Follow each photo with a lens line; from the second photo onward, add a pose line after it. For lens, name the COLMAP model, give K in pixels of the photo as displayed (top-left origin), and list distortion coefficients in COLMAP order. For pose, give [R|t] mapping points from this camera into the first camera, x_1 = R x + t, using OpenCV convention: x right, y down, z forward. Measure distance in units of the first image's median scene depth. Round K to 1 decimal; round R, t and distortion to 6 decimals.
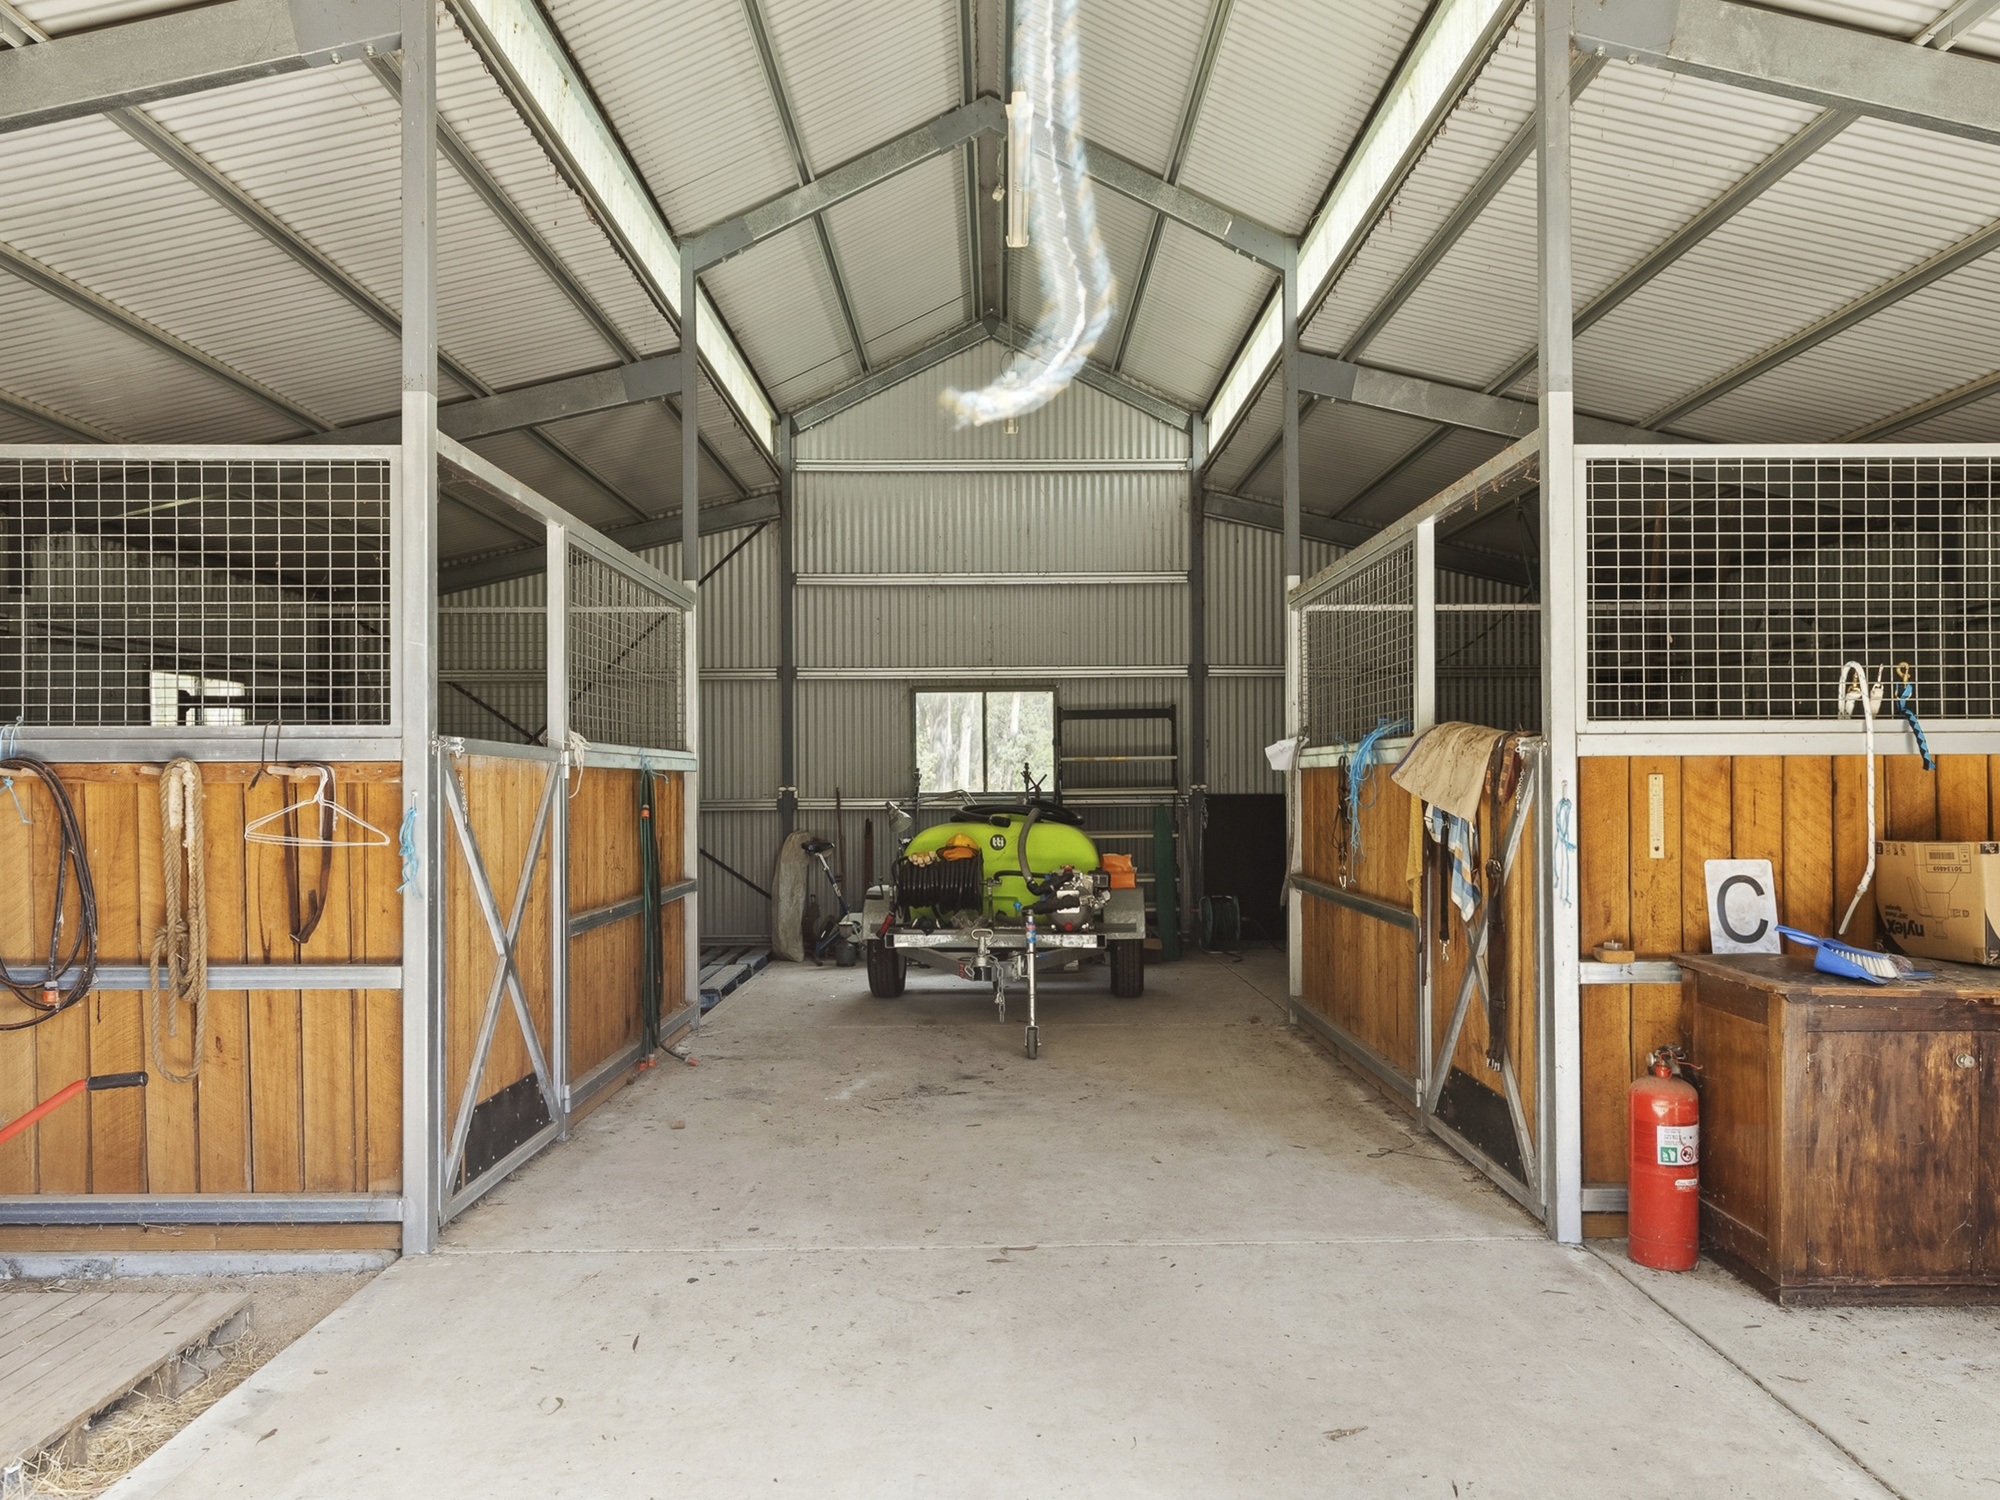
lens RADIAL K [[1413.3, 0, 998.6], [0, 1413.3, 760.9], [0, 0, 1]] dist [0.010734, 0.002612]
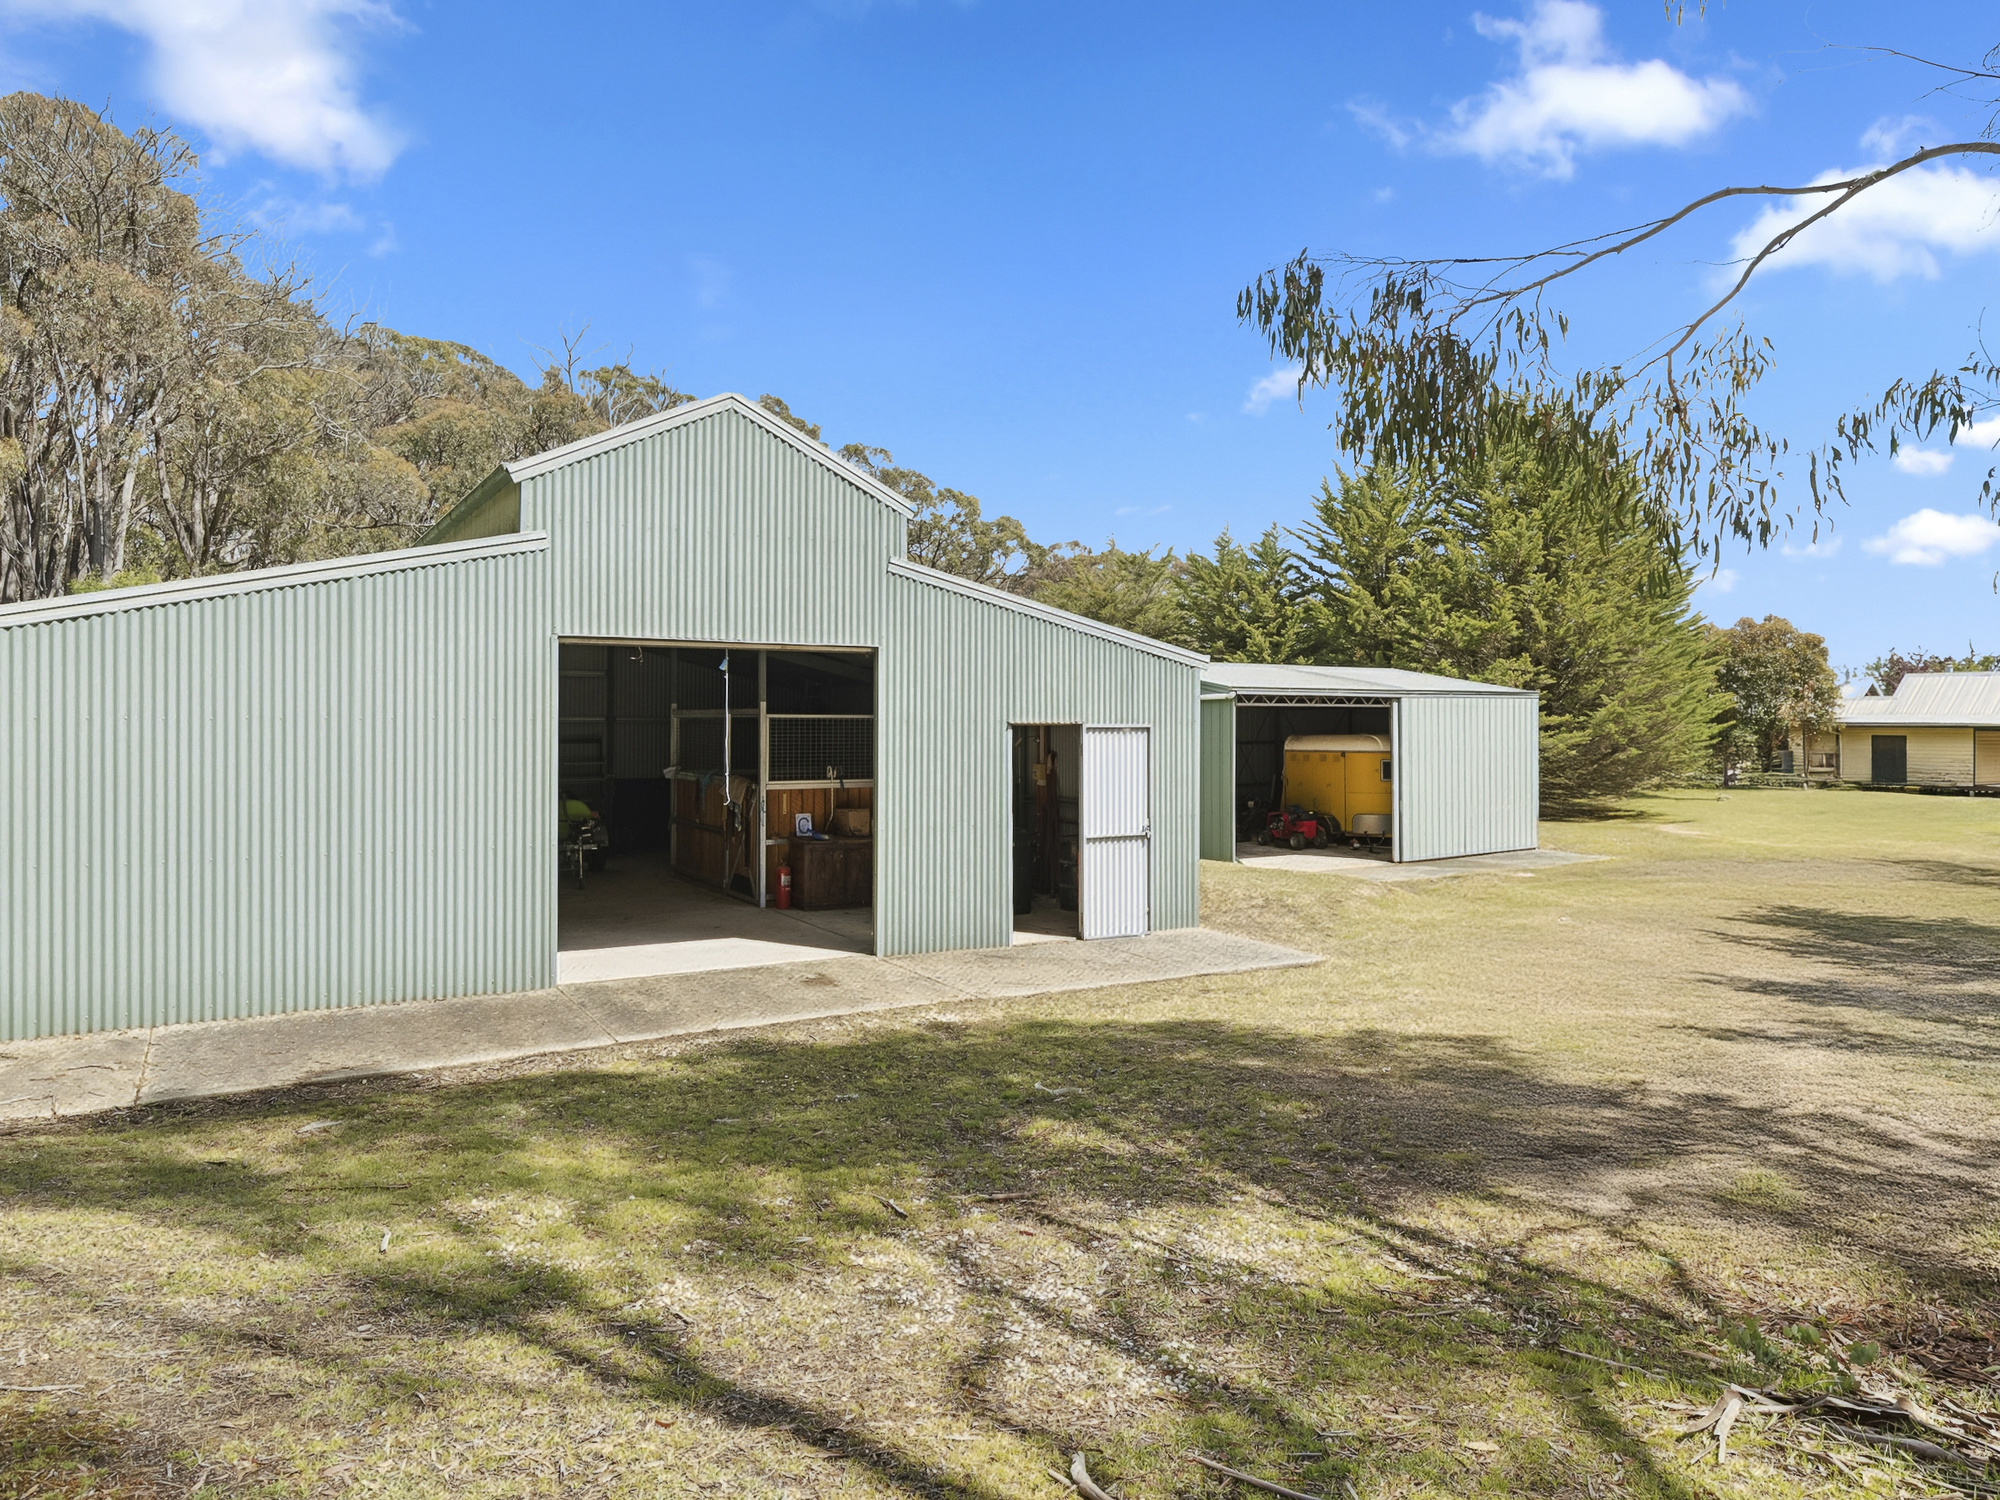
lens RADIAL K [[1172.7, 0, 997.8], [0, 1172.7, 731.9], [0, 0, 1]] dist [-0.000002, -0.000224]
pose [[0.855311, 0.009526, 0.518028, -0.745153], [-0.017715, 0.999784, 0.010864, -0.209858], [-0.517812, -0.018469, 0.855295, -2.151642]]
